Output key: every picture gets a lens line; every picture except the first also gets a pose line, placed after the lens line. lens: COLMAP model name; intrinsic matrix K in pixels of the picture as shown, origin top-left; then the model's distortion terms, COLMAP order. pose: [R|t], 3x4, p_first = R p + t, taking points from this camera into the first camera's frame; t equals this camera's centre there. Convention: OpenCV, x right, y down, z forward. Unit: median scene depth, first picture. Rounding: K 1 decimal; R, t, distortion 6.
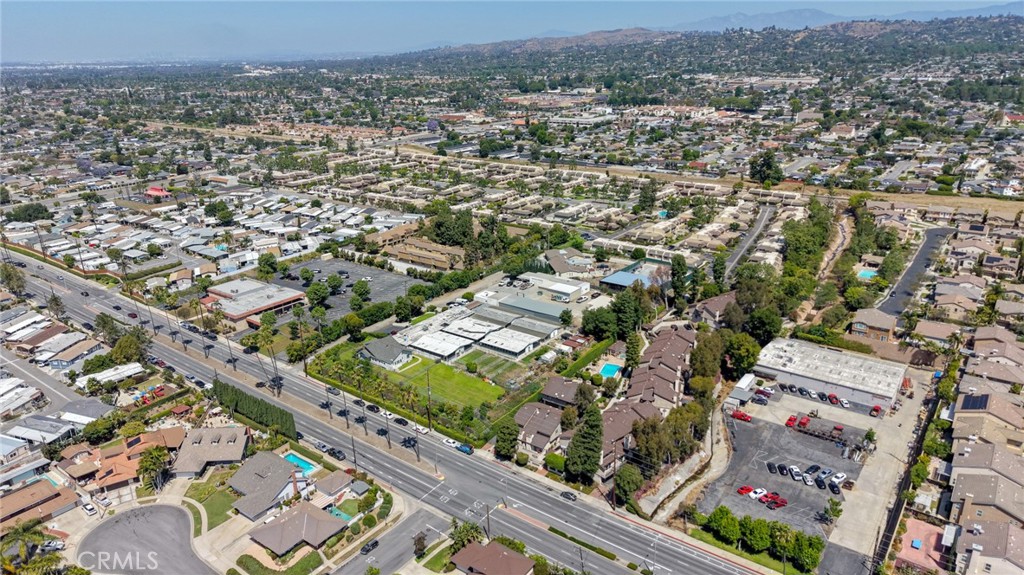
lens RADIAL K [[678.3, 0, 512.0], [0, 678.3, 287.5], [0, 0, 1]] dist [0.047983, -0.028551]
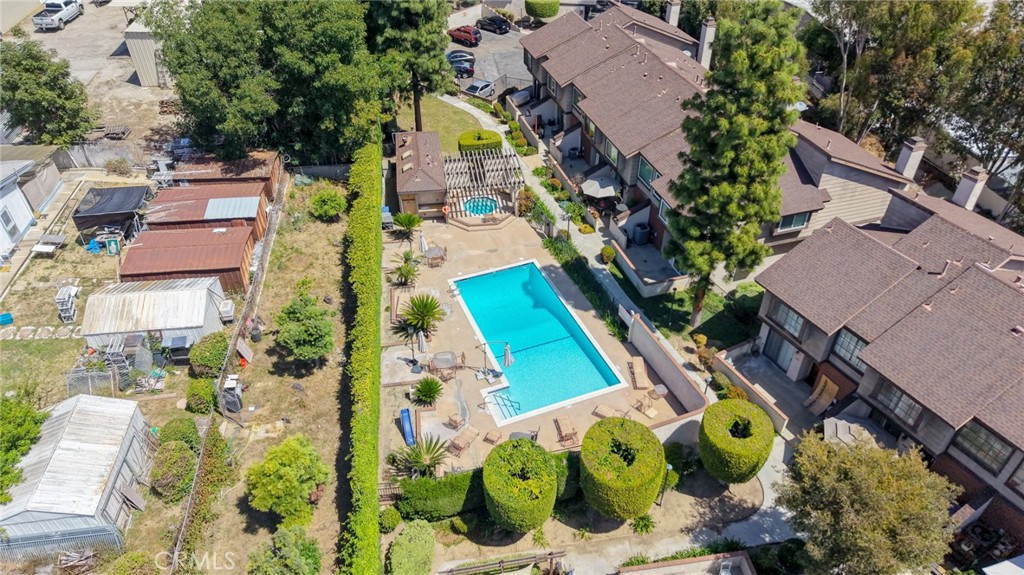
lens RADIAL K [[678.3, 0, 512.0], [0, 678.3, 287.5], [0, 0, 1]] dist [0.047983, -0.028551]
pose [[0.701741, -0.424329, 0.572280, 0.048216], [0.214777, 0.891907, 0.397961, 0.045917], [-0.679287, -0.156353, 0.717024, 0.825023]]
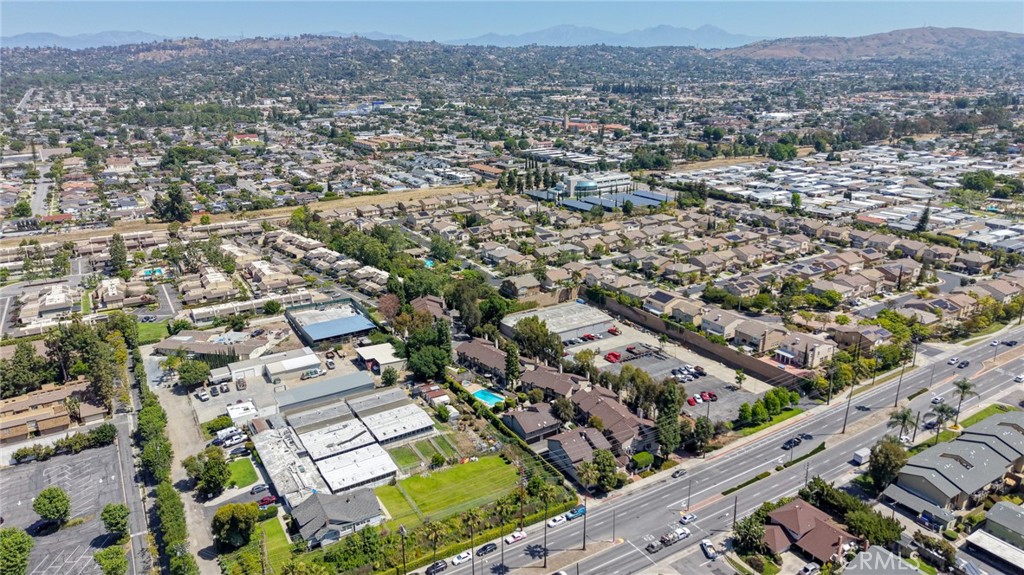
lens RADIAL K [[678.3, 0, 512.0], [0, 678.3, 287.5], [0, 0, 1]] dist [0.047983, -0.028551]
pose [[0.357881, -0.272218, 0.893207, -0.619767], [0.308937, 0.937210, 0.161847, -0.157751], [-0.881181, 0.218023, 0.419508, 0.490893]]
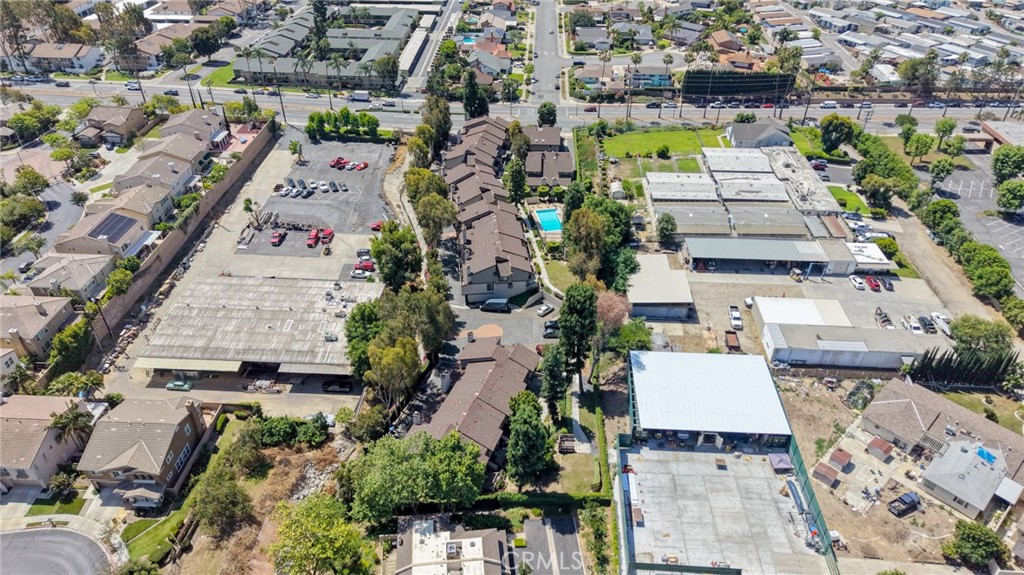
lens RADIAL K [[678.3, 0, 512.0], [0, 678.3, 287.5], [0, 0, 1]] dist [0.047983, -0.028551]
pose [[-0.826282, 0.338515, -0.450183, 0.513823], [-0.183065, 0.594460, 0.783010, -0.396706], [0.532677, 0.729400, -0.429221, 1.267242]]
